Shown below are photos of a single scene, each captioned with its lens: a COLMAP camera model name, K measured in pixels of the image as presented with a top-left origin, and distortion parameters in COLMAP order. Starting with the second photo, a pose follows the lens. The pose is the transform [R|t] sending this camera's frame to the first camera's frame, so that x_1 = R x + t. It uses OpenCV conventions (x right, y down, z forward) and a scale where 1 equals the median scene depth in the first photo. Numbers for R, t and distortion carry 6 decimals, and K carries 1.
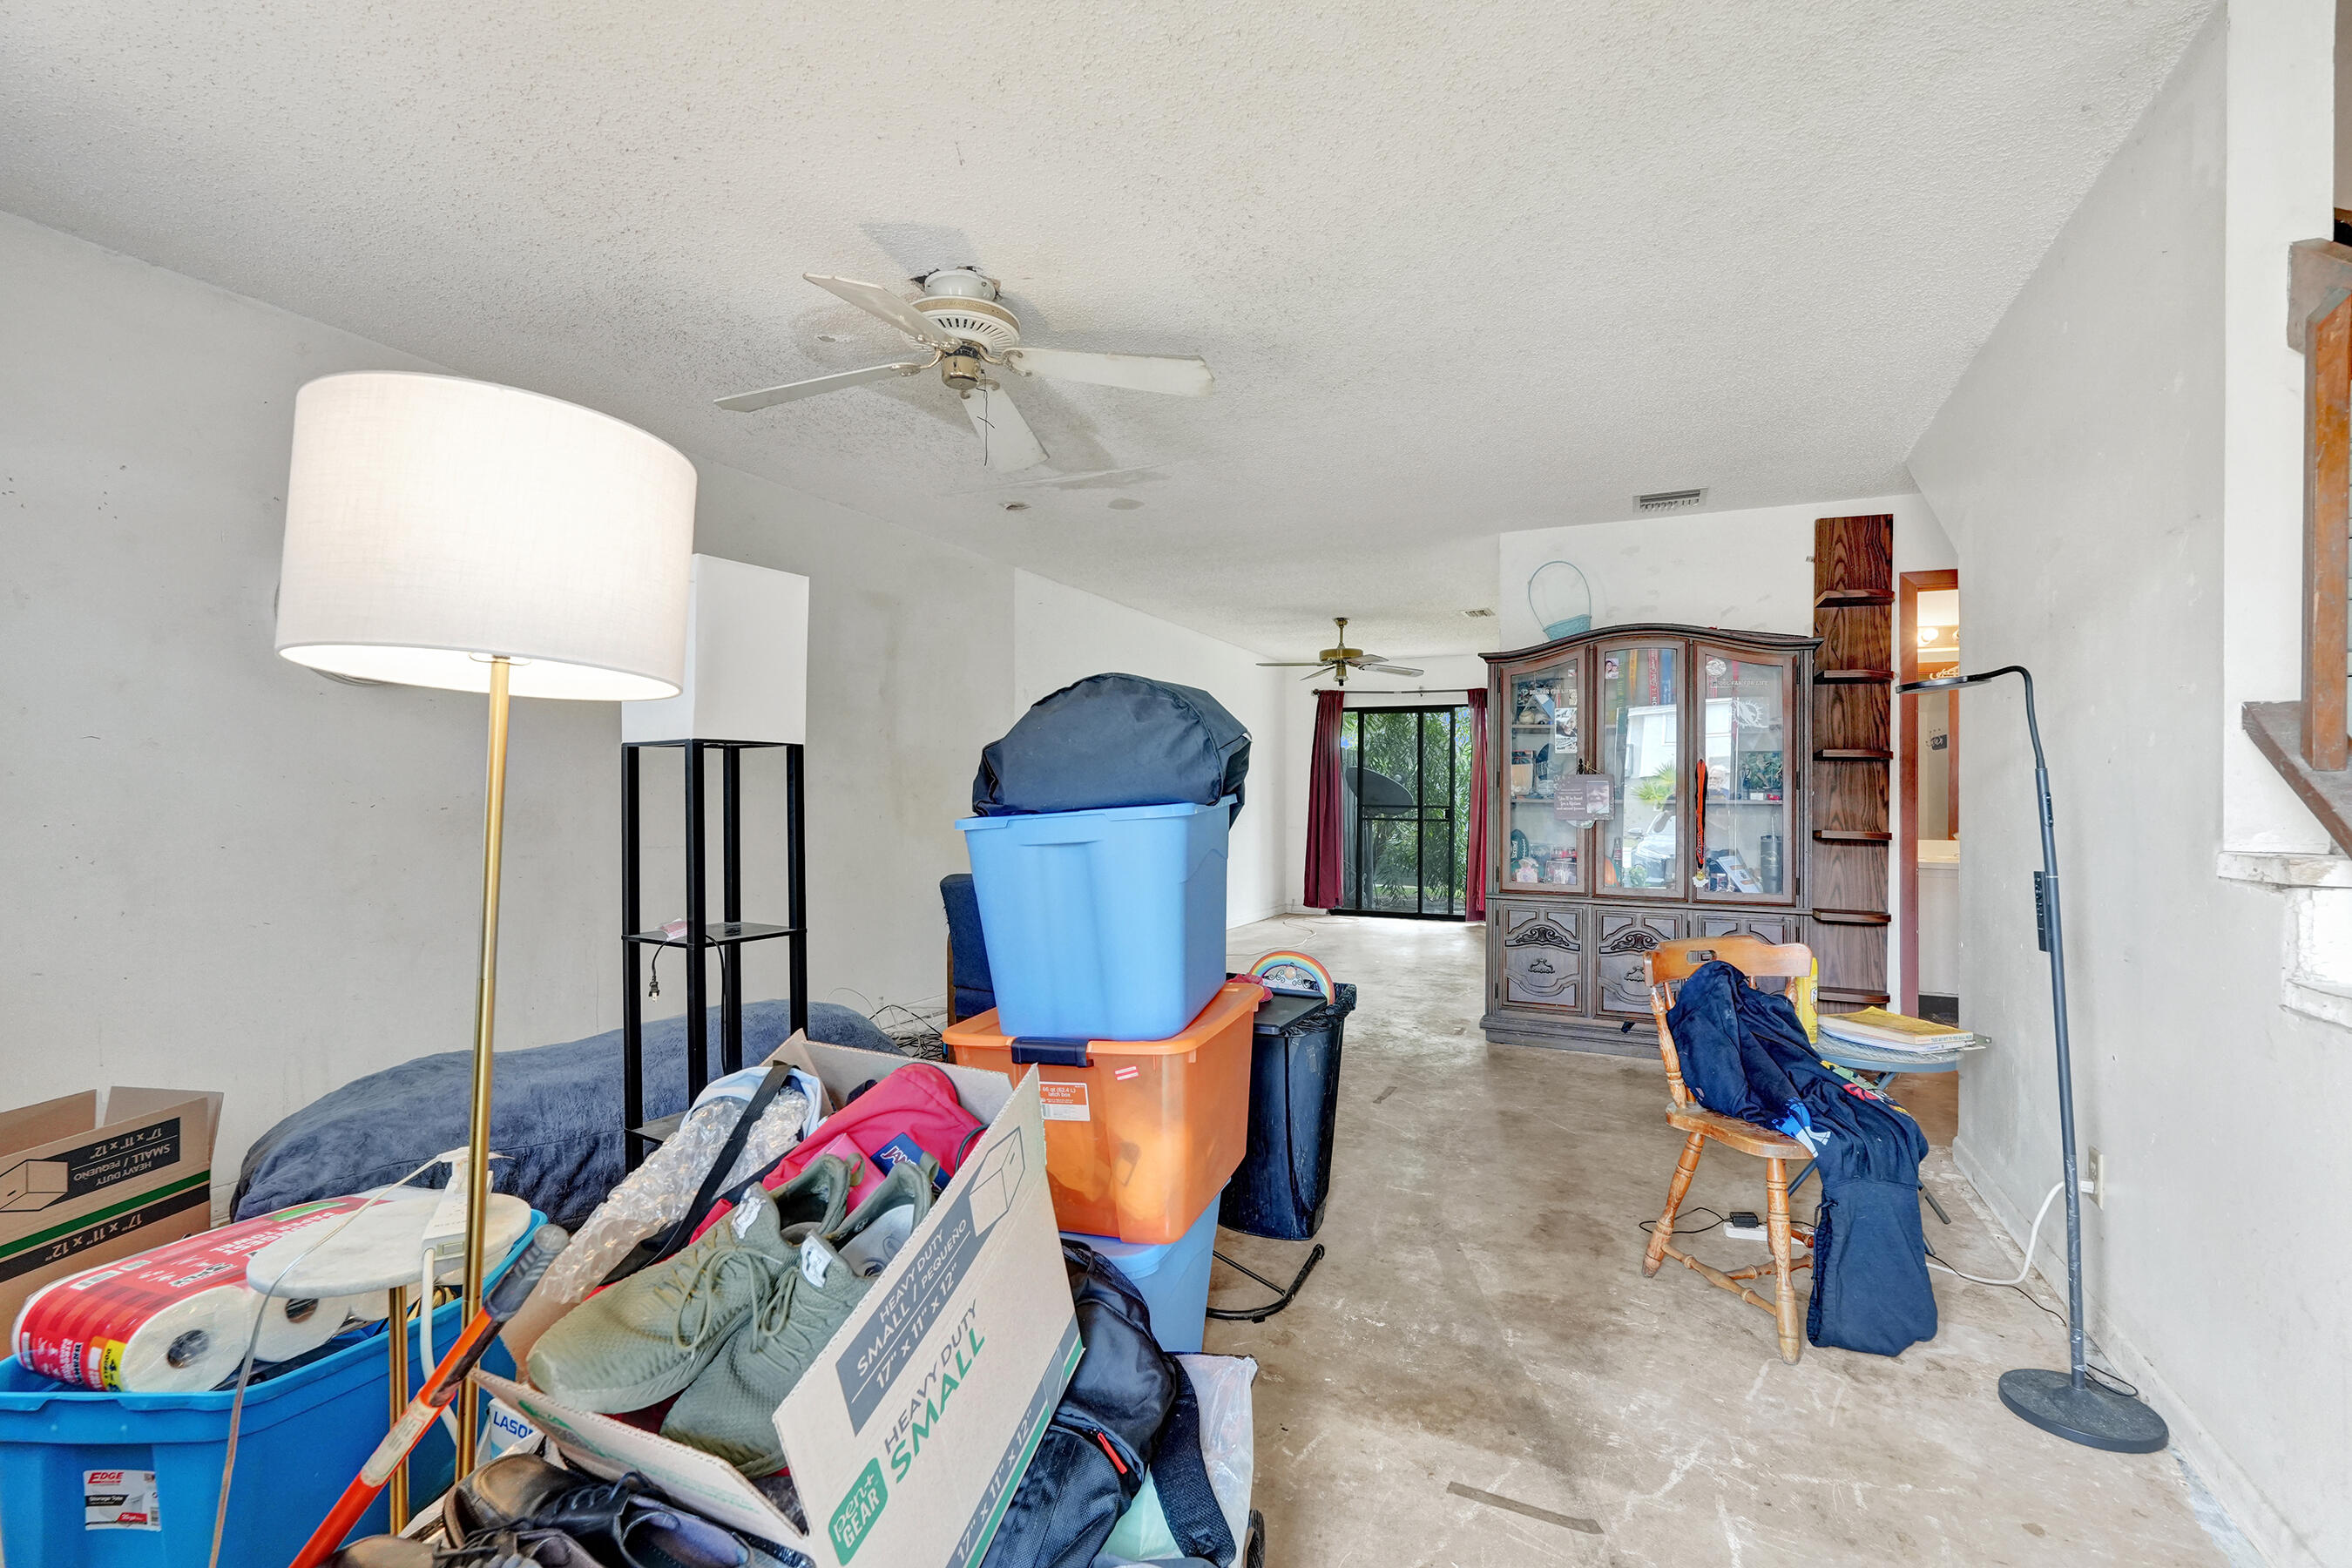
lens RADIAL K [[1041.0, 0, 1176.0], [0, 1041.0, 784.0], [0, 0, 1]] dist [-0.002316, 0.000005]
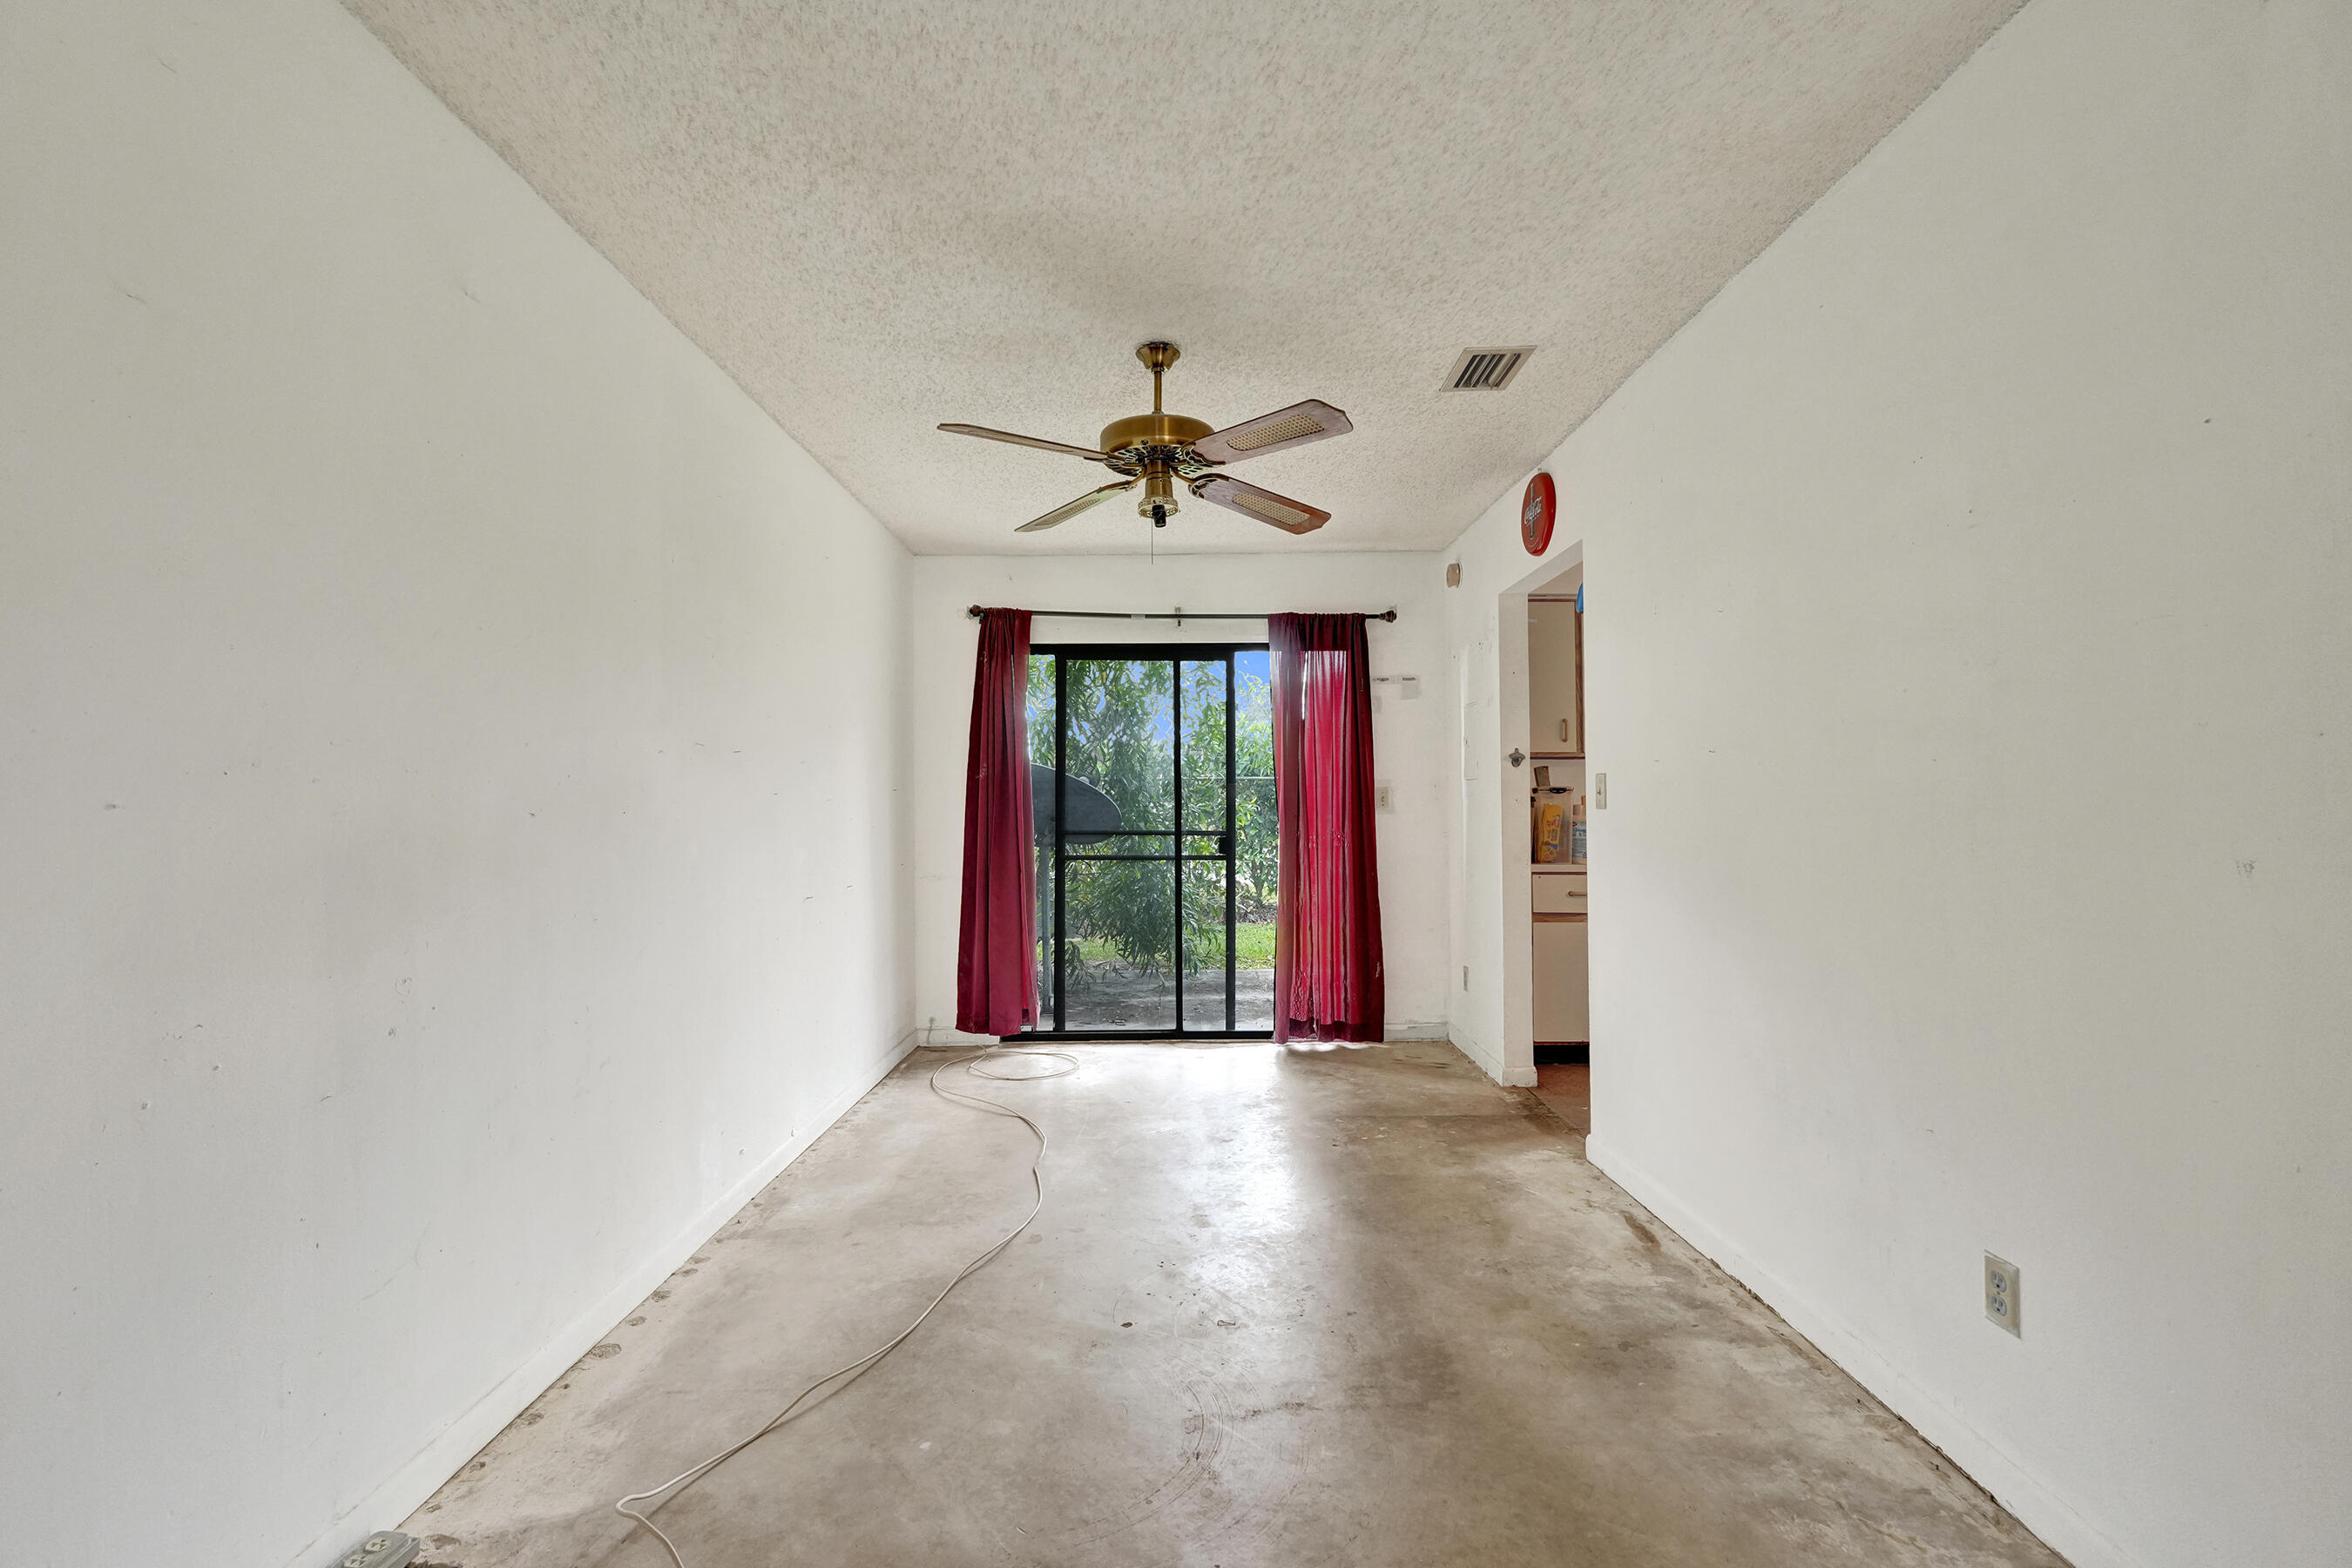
lens RADIAL K [[1041.0, 0, 1176.0], [0, 1041.0, 784.0], [0, 0, 1]] dist [-0.002316, 0.000005]
pose [[0.899221, -0.010294, 0.437374, -0.002293], [0.011380, 0.999935, 0.000136, -0.004009], [-0.437347, 0.004855, 0.899280, 0.688347]]
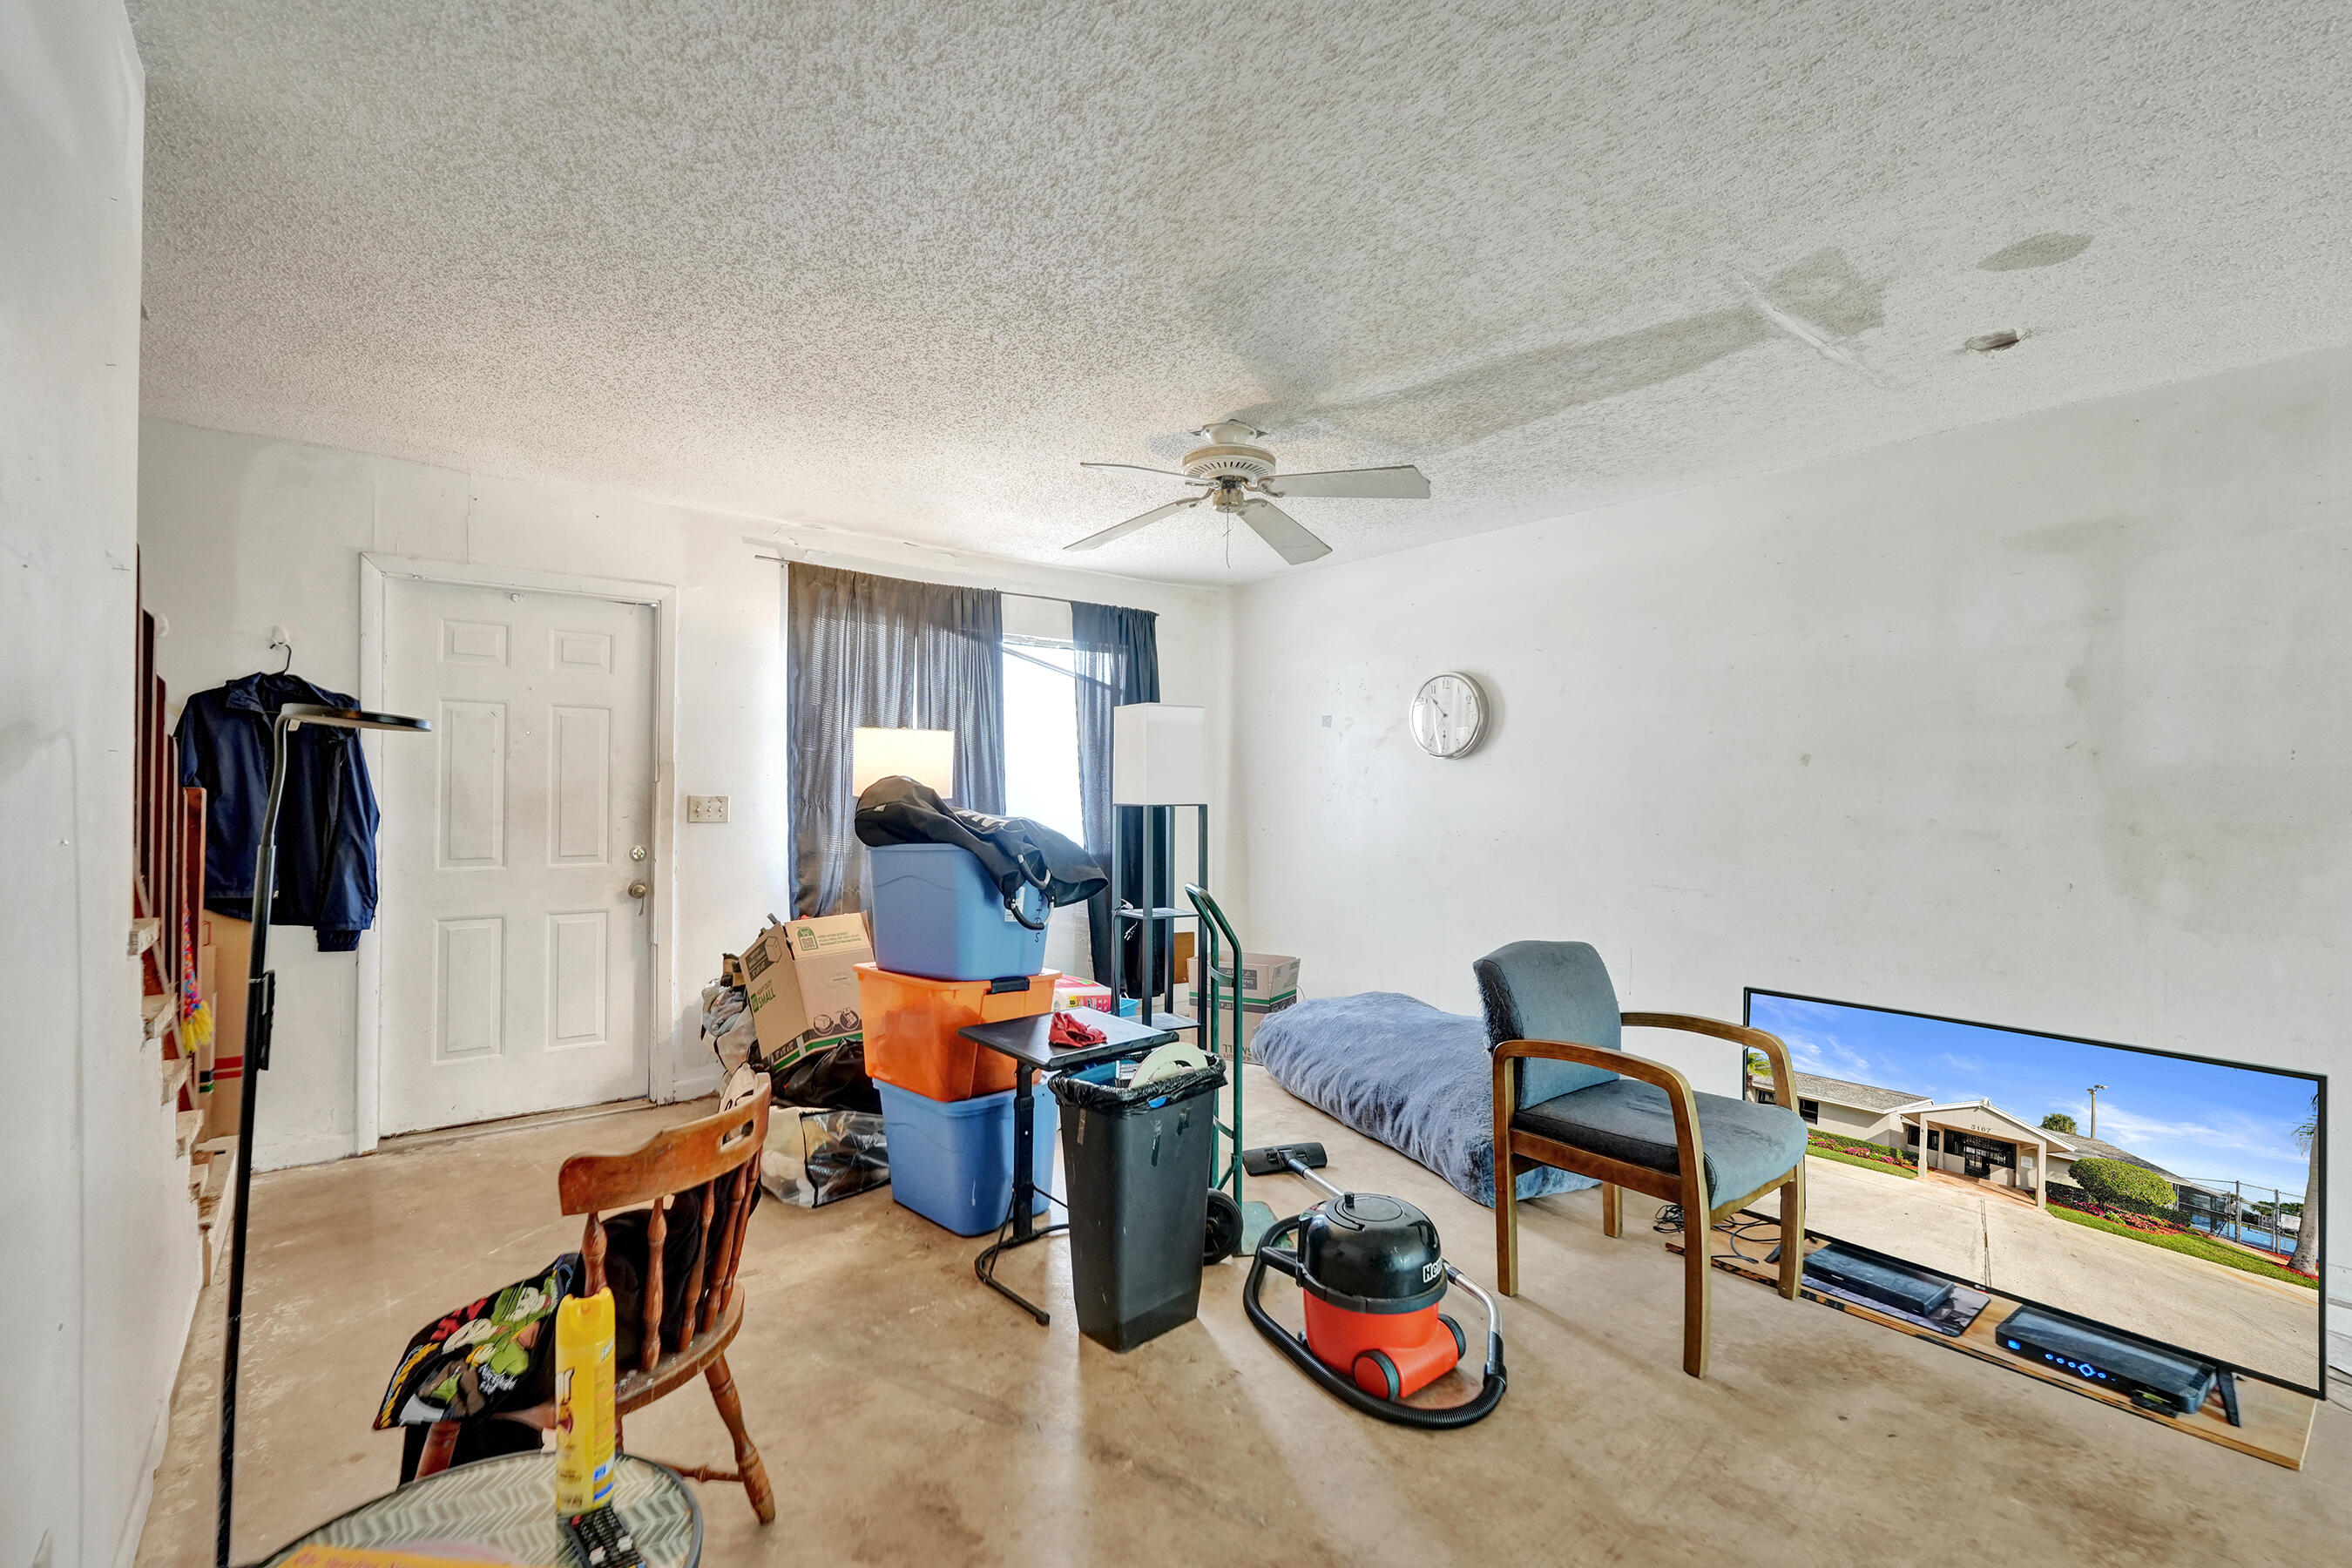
lens RADIAL K [[1017.9, 0, 1176.0], [0, 1017.9, 784.0], [0, 0, 1]] dist [-0.002490, -0.000163]
pose [[-0.430356, -0.013561, -0.902558, 0.335623], [0.003995, 0.999849, -0.016928, -0.015131], [0.902651, -0.010891, -0.430236, 0.541372]]
